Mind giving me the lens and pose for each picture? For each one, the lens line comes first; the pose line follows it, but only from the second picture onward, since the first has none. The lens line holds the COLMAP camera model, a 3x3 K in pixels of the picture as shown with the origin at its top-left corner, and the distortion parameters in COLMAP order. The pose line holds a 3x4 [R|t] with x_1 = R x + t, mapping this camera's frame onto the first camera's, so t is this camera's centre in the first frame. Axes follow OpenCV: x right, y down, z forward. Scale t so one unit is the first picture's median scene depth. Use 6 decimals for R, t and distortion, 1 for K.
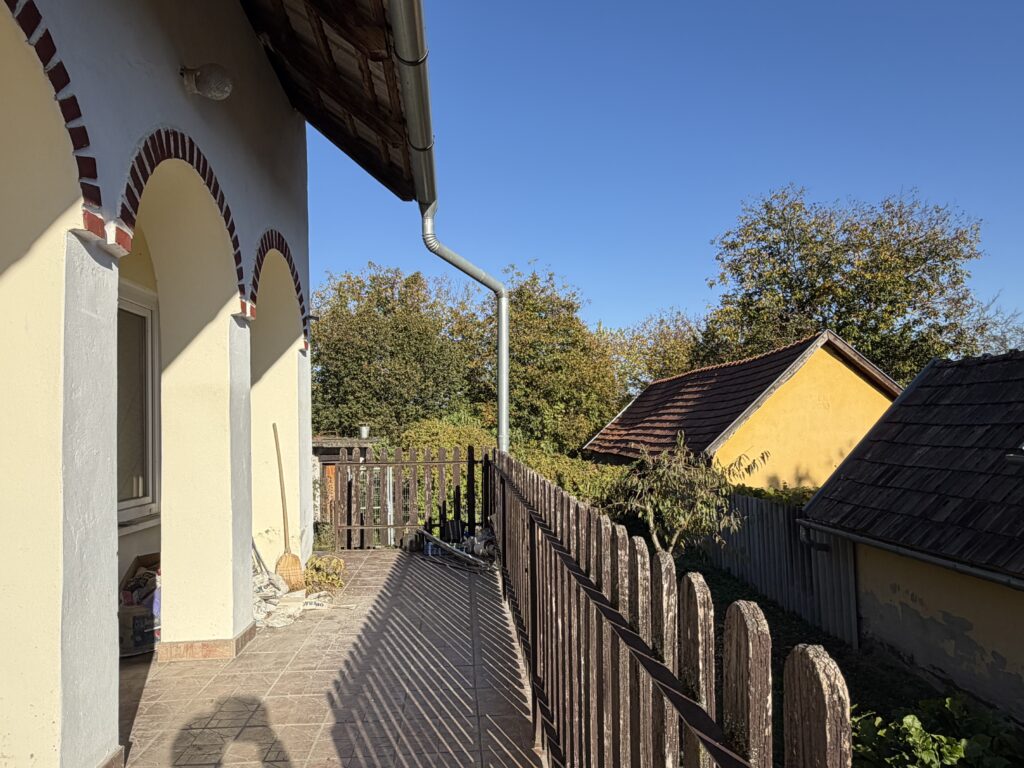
lens RADIAL K [[708.8, 0, 512.0], [0, 708.8, 384.0], [0, 0, 1]] dist [0.000877, -0.000498]
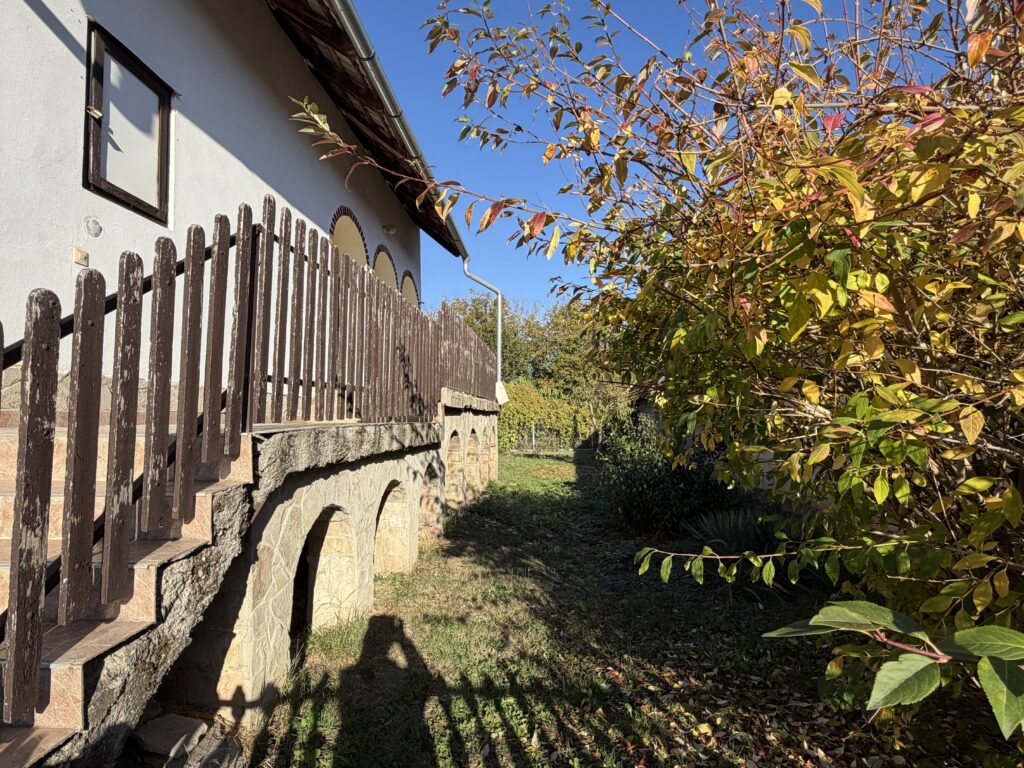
lens RADIAL K [[540.2, 0, 512.0], [0, 540.2, 384.0], [0, 0, 1]] dist [-0.002905, -0.000221]
pose [[0.990247, 0.002379, -0.139305, 0.062563], [-0.002287, 0.999997, 0.000827, 0.039091], [0.139306, -0.000500, 0.990249, -0.178596]]
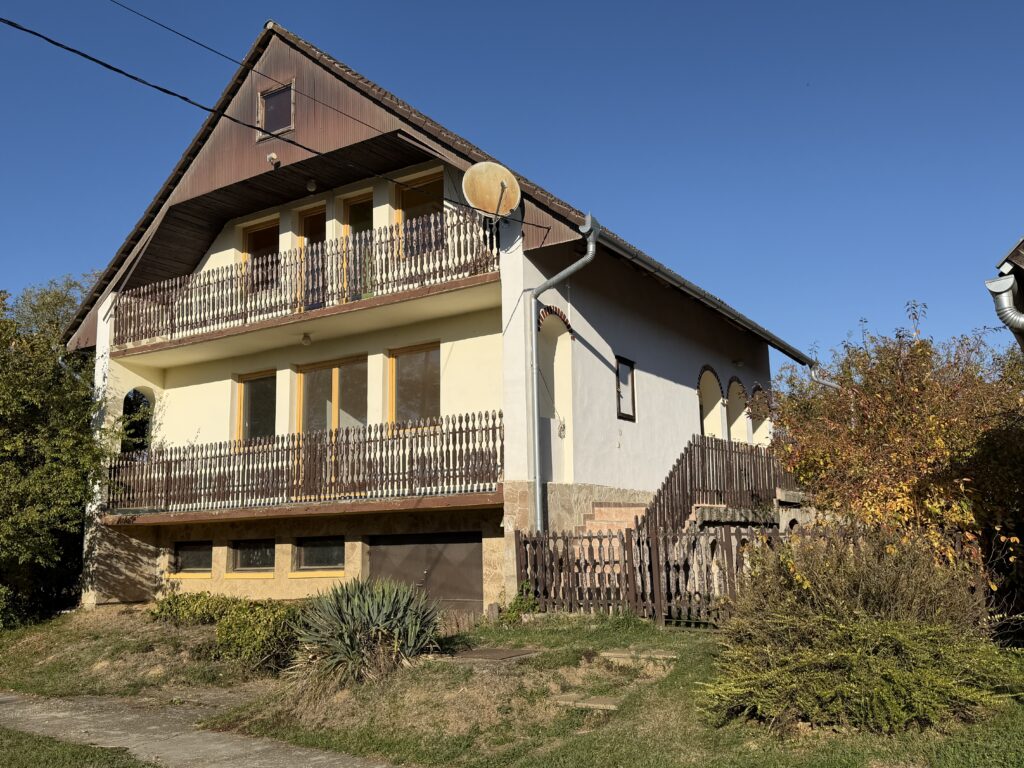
lens RADIAL K [[919.3, 0, 512.0], [0, 919.3, 384.0], [0, 0, 1]] dist [0.008847, 0.000156]
pose [[0.804890, -0.090871, -0.586426, 0.202567], [0.033634, 0.993603, -0.107802, 0.032788], [0.592471, 0.067045, 0.802797, -0.502683]]
